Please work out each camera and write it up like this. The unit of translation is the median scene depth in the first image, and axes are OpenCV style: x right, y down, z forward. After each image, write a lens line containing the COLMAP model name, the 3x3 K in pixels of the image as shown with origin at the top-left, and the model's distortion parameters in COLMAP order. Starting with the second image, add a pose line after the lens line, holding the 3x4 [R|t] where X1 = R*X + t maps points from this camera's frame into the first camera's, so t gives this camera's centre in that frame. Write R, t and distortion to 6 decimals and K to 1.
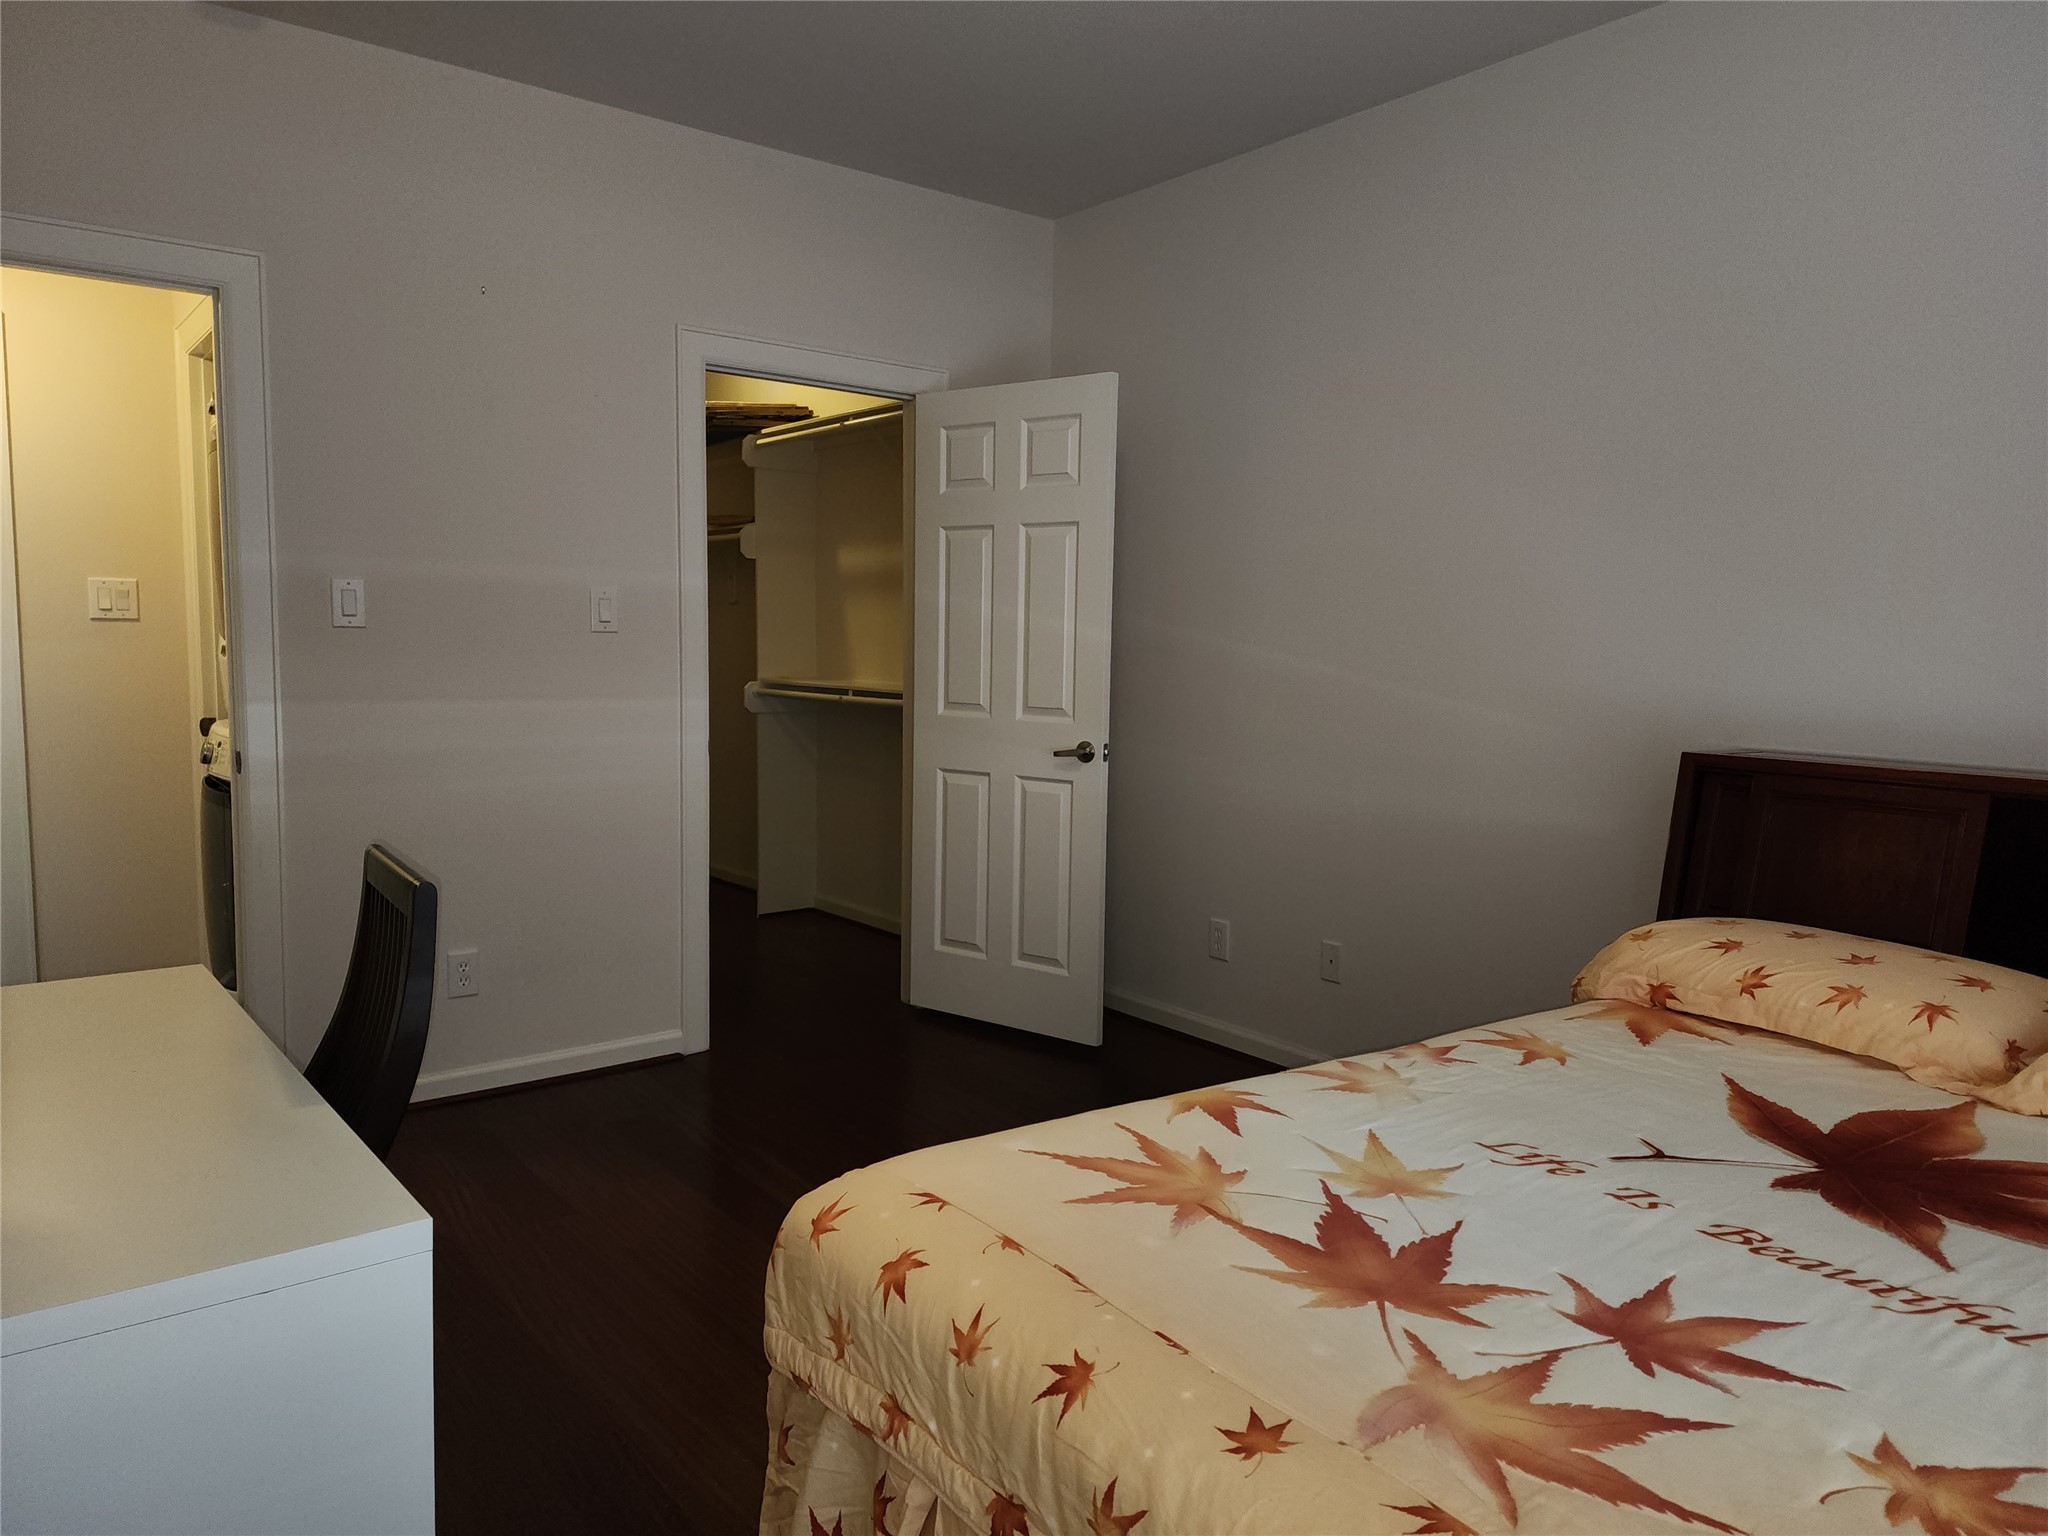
lens RADIAL K [[1366.2, 0, 1025.8], [0, 1366.2, 761.8], [0, 0, 1]] dist [0.078575, -0.070196]
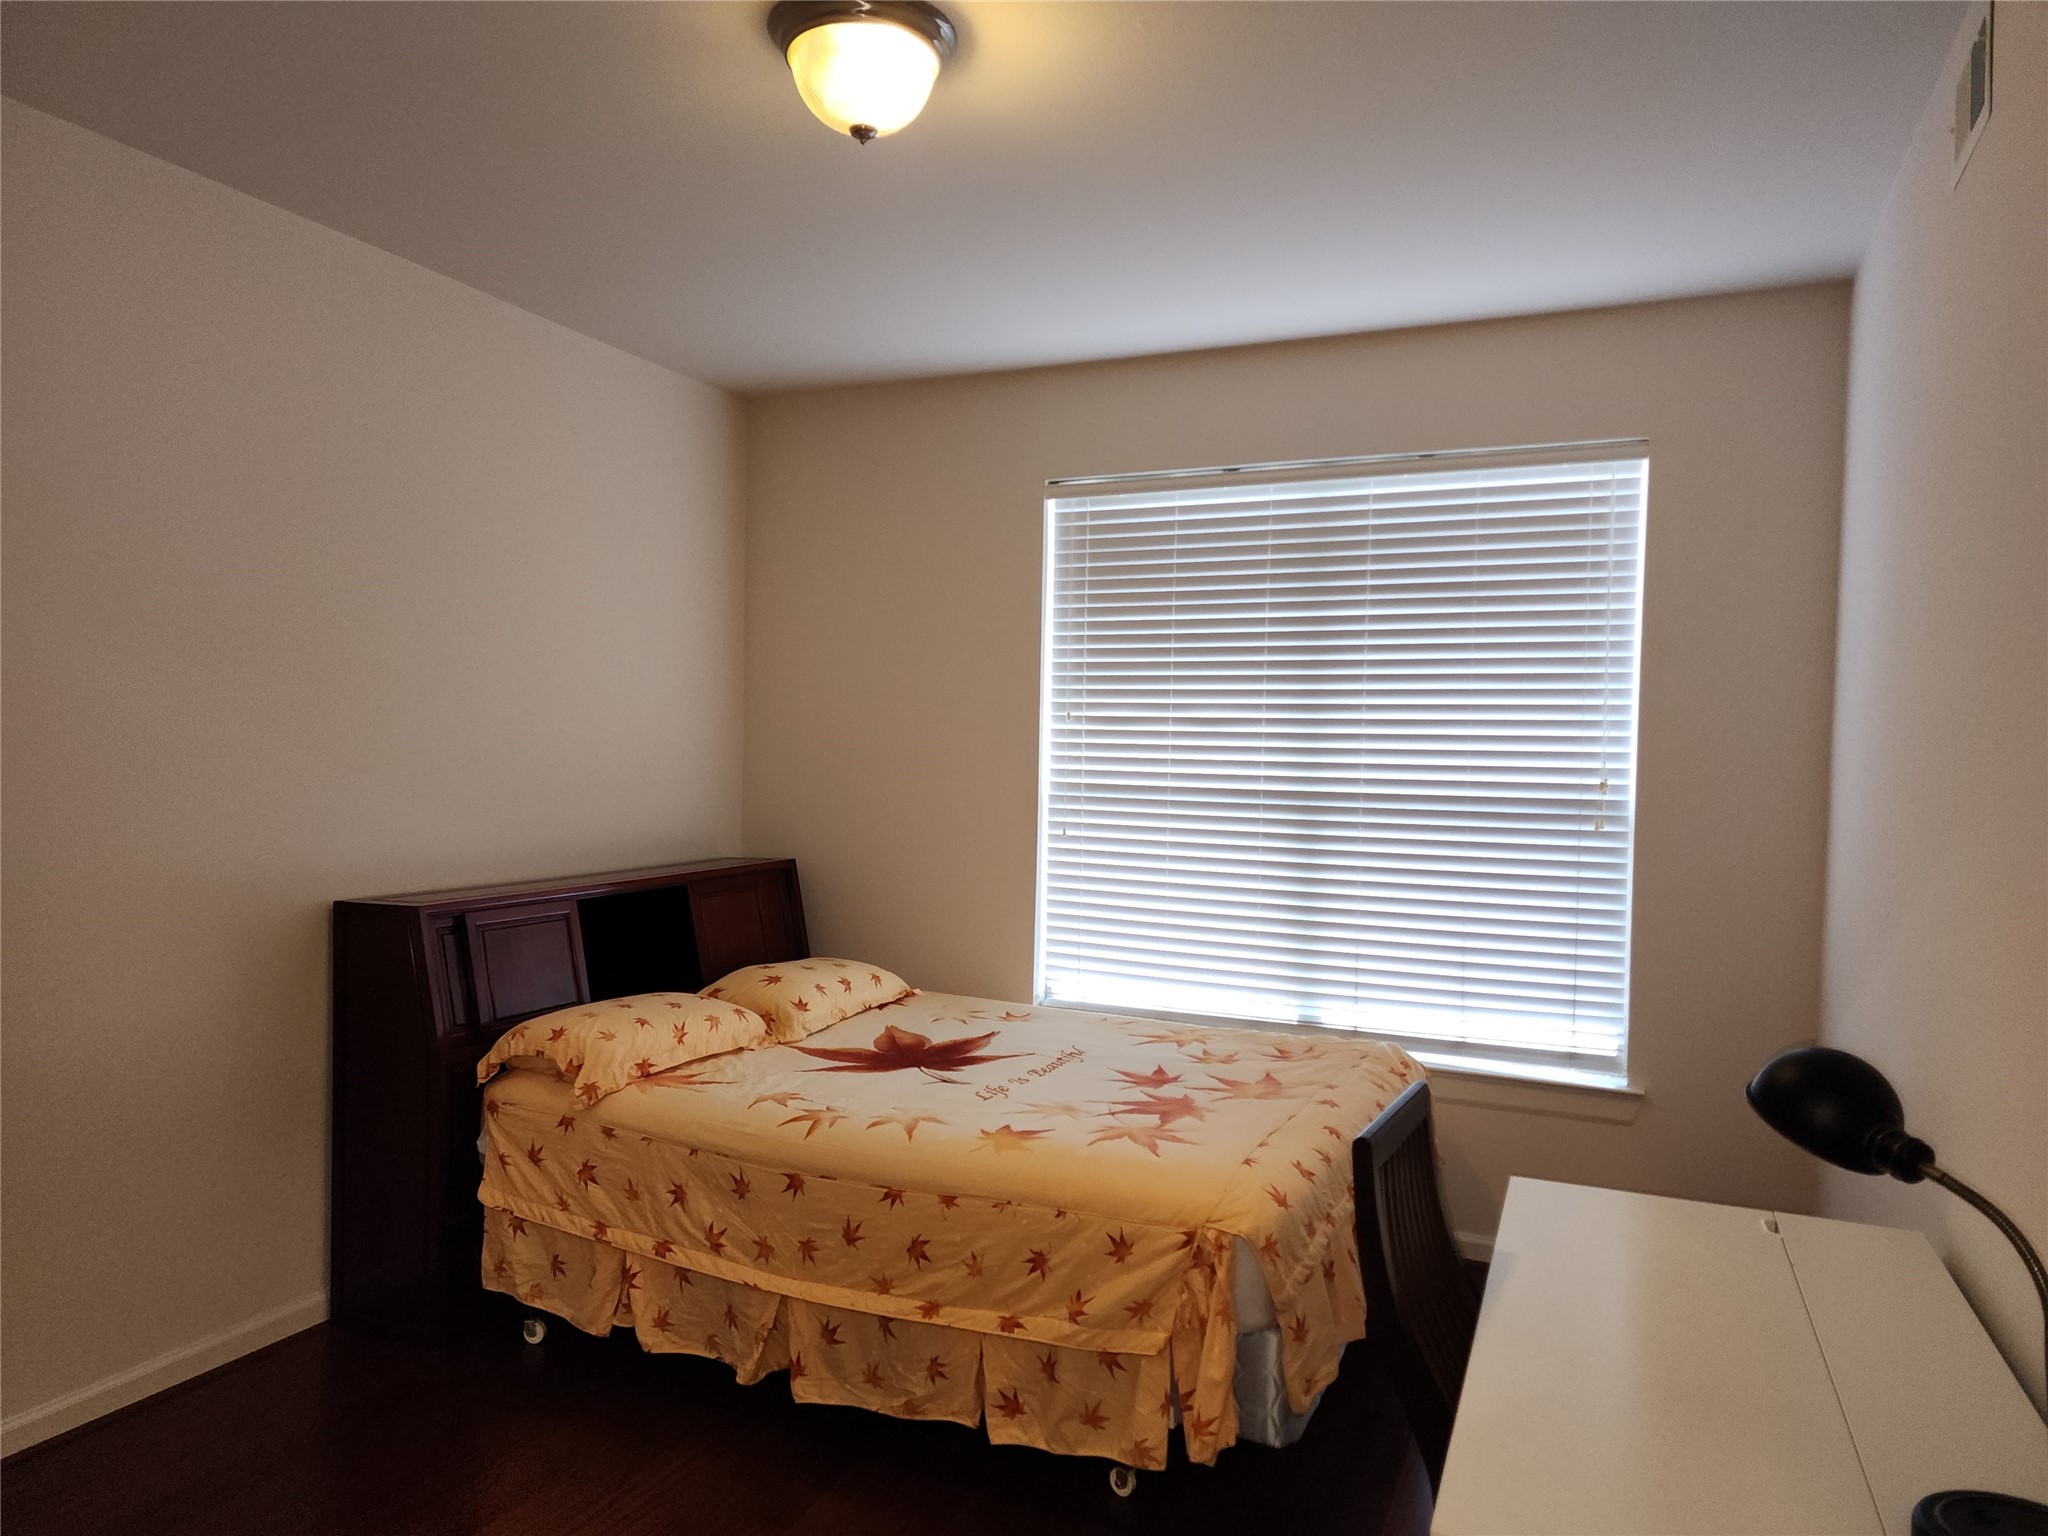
lens RADIAL K [[1366.2, 0, 1025.4], [0, 1366.2, 768.9], [0, 0, 1]] dist [0.078575, -0.070196]
pose [[-0.454421, -0.040034, 0.889887, -0.809317], [0.061430, 0.995203, 0.076141, -0.184012], [-0.888666, 0.089266, -0.449782, 1.083853]]
